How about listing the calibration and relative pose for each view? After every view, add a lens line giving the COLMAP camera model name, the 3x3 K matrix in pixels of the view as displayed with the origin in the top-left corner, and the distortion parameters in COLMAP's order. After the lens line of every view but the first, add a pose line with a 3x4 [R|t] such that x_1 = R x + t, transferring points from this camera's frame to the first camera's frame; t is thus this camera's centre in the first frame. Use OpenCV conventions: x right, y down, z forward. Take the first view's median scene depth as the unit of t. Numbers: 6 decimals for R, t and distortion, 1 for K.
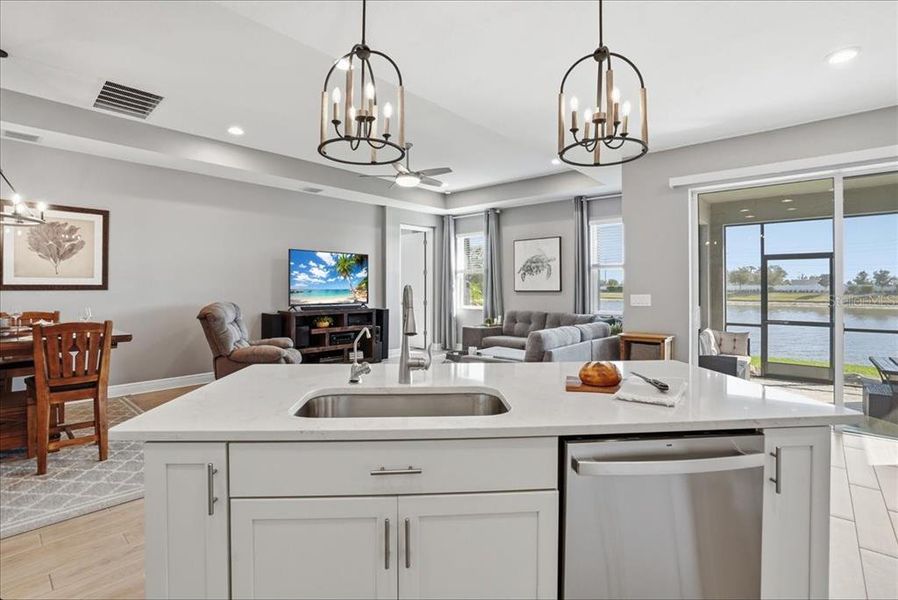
lens RADIAL K [[432.2, 0, 447.9], [0, 432.2, 287.3], [0, 0, 1]] dist [-0.065453, 0.028493]
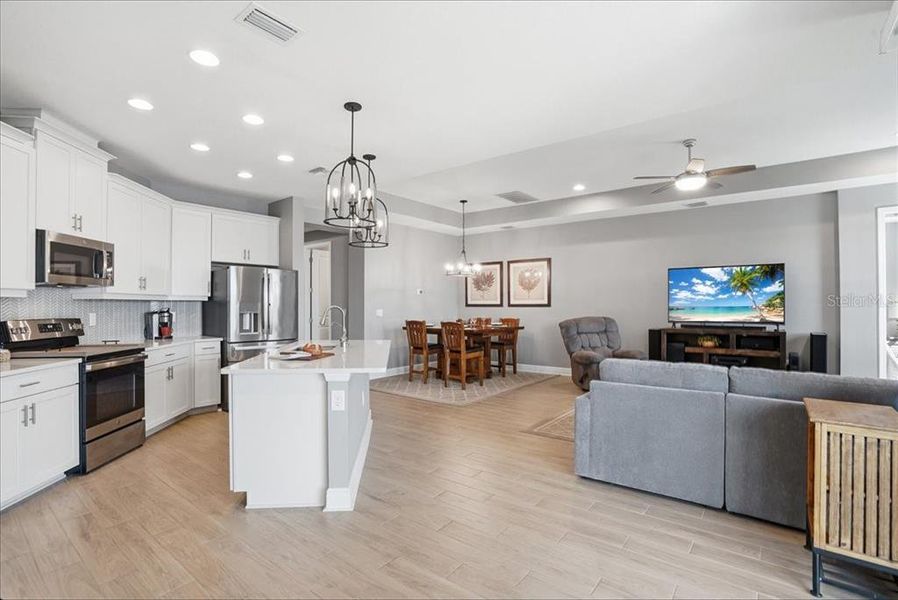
lens RADIAL K [[426.9, 0, 449.8], [0, 426.9, 301.1], [0, 0, 1]] dist [-0.063523, 0.026215]
pose [[0.043237, -0.010129, -0.999014, 0.562824], [0.005828, 0.999934, -0.009886, -0.001819], [0.999048, -0.005395, 0.043293, 0.367820]]
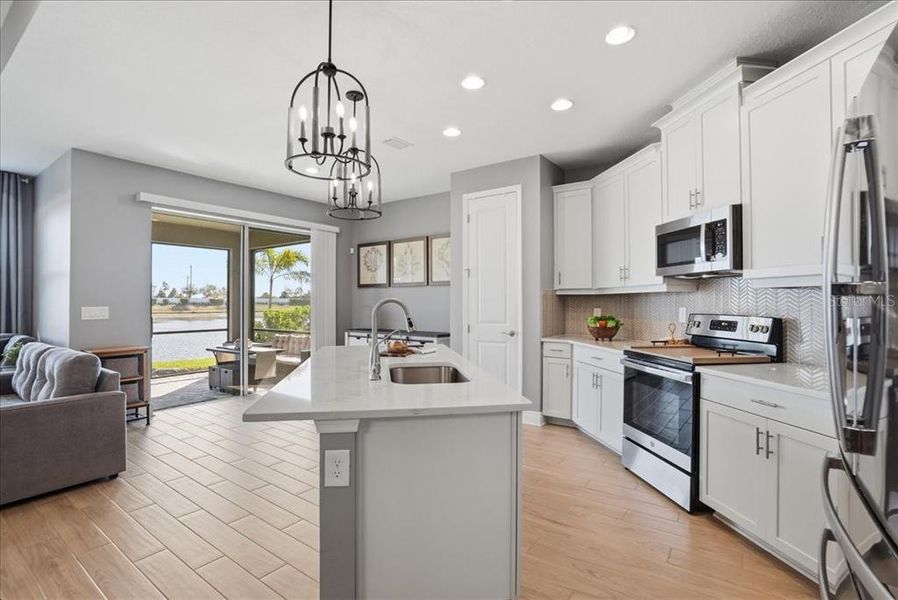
lens RADIAL K [[426.9, 0, 449.8], [0, 426.9, 301.1], [0, 0, 1]] dist [-0.063523, 0.026215]
pose [[-0.094978, 0.001179, 0.995479, -0.334293], [-0.006552, 0.999977, -0.001809, 0.000515], [-0.995458, -0.006694, -0.094968, 0.225976]]
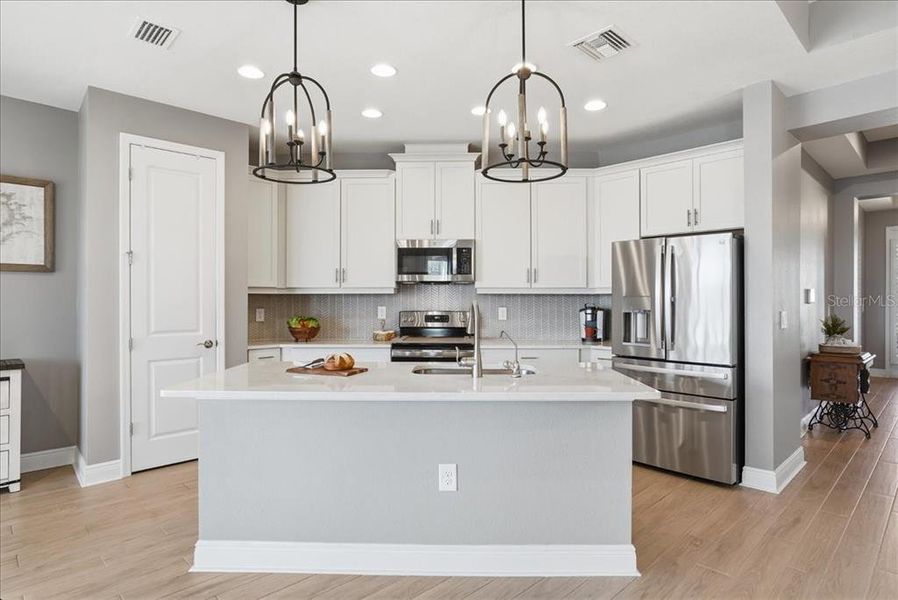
lens RADIAL K [[475.2, 0, 449.0], [0, 475.2, 300.0], [0, 0, 1]] dist [-0.066611, 0.038539]
pose [[-0.996983, -0.000658, 0.077613, -0.017451], [-0.001228, 0.999973, -0.007303, 0.000811], [-0.077606, -0.007376, -0.996957, 0.587747]]
